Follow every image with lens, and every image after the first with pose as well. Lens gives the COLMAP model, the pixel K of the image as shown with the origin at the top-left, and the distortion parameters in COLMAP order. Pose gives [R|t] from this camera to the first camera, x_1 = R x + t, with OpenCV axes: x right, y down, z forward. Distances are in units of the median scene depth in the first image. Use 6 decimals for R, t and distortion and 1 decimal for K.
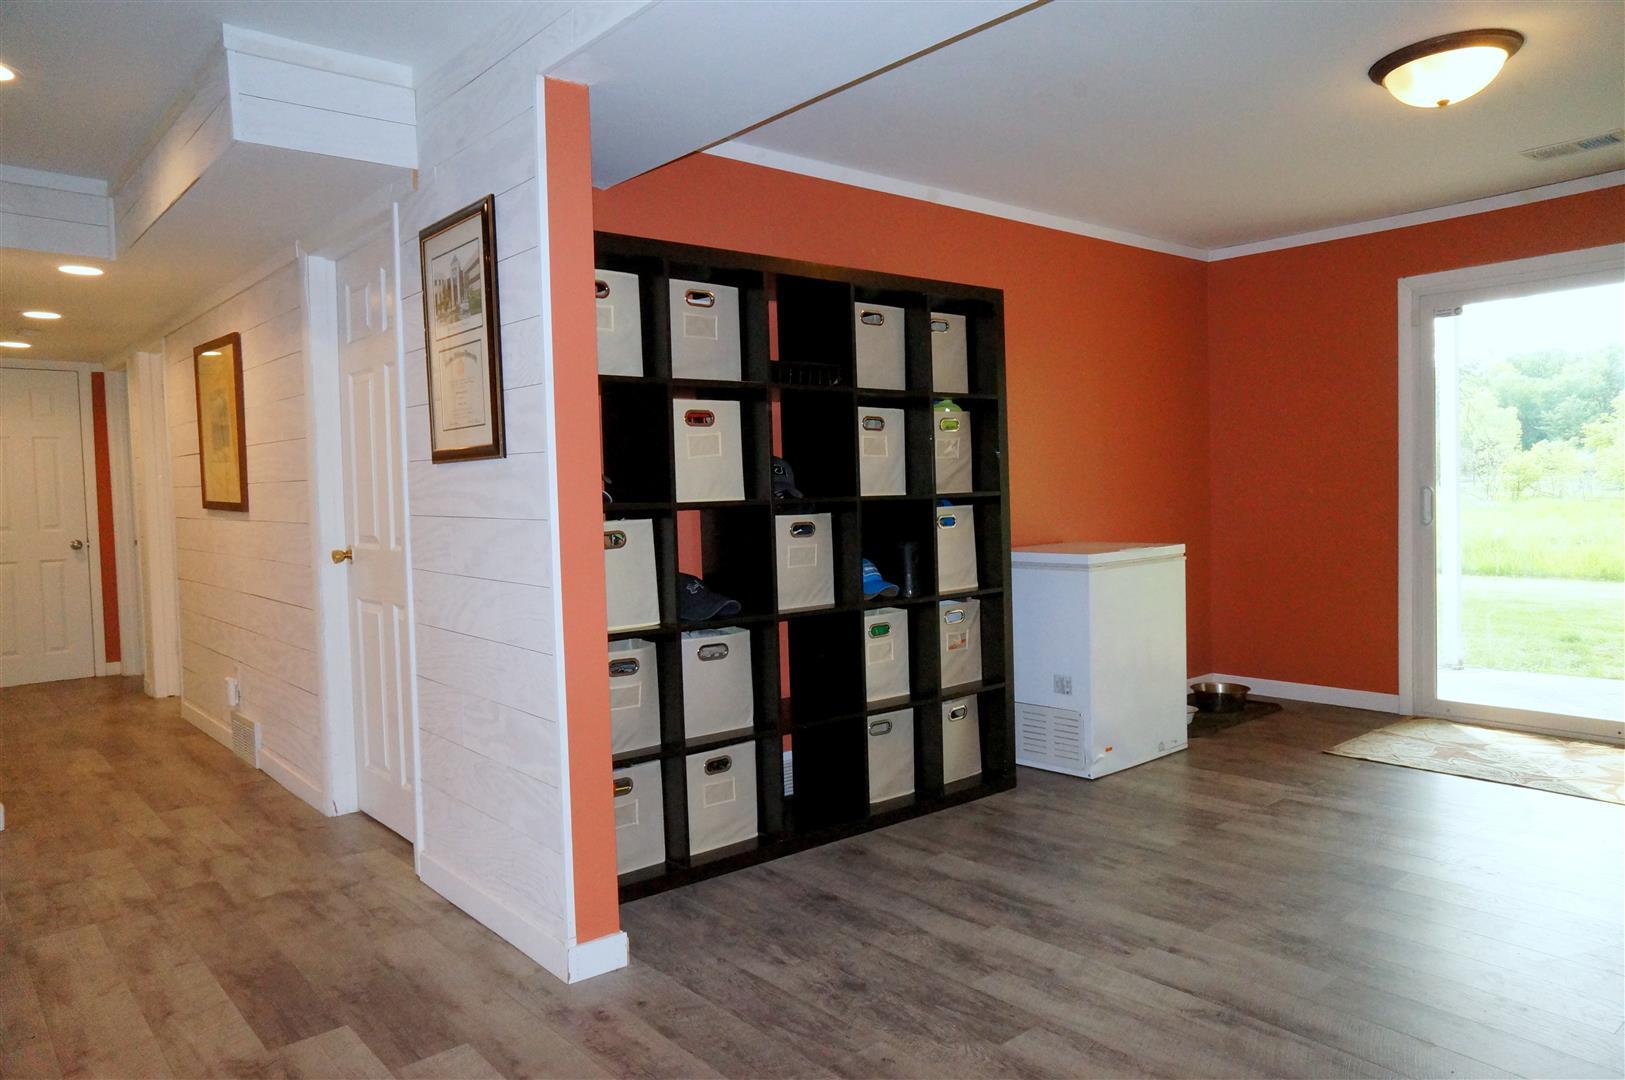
lens RADIAL K [[1078.2, 0, 812.5], [0, 1078.2, 540.0], [0, 0, 1]] dist [-0.061457, 0.000452]
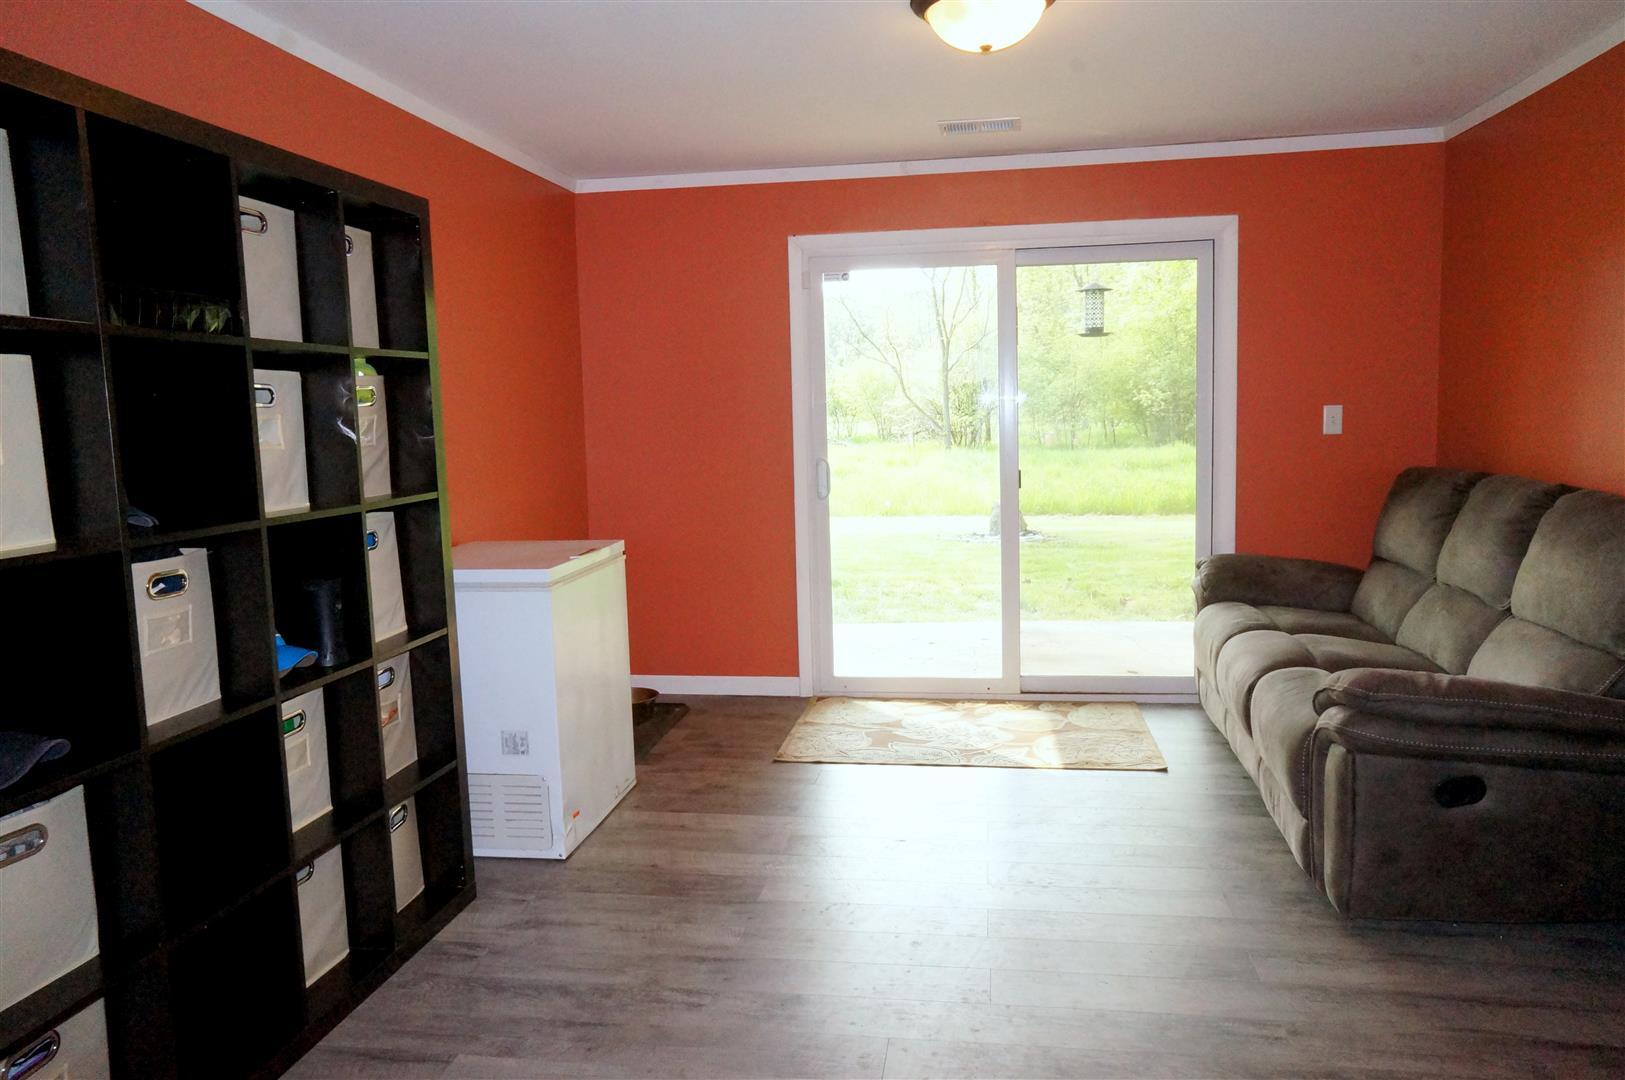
lens RADIAL K [[1125.0, 0, 816.5], [0, 1125.0, 534.8], [0, 0, 1]] dist [-0.025355, 0.002851]
pose [[0.751563, -0.062845, 0.656660, -0.123995], [0.031984, 0.997752, 0.058881, -0.053813], [-0.658885, -0.023250, 0.751884, 0.296312]]
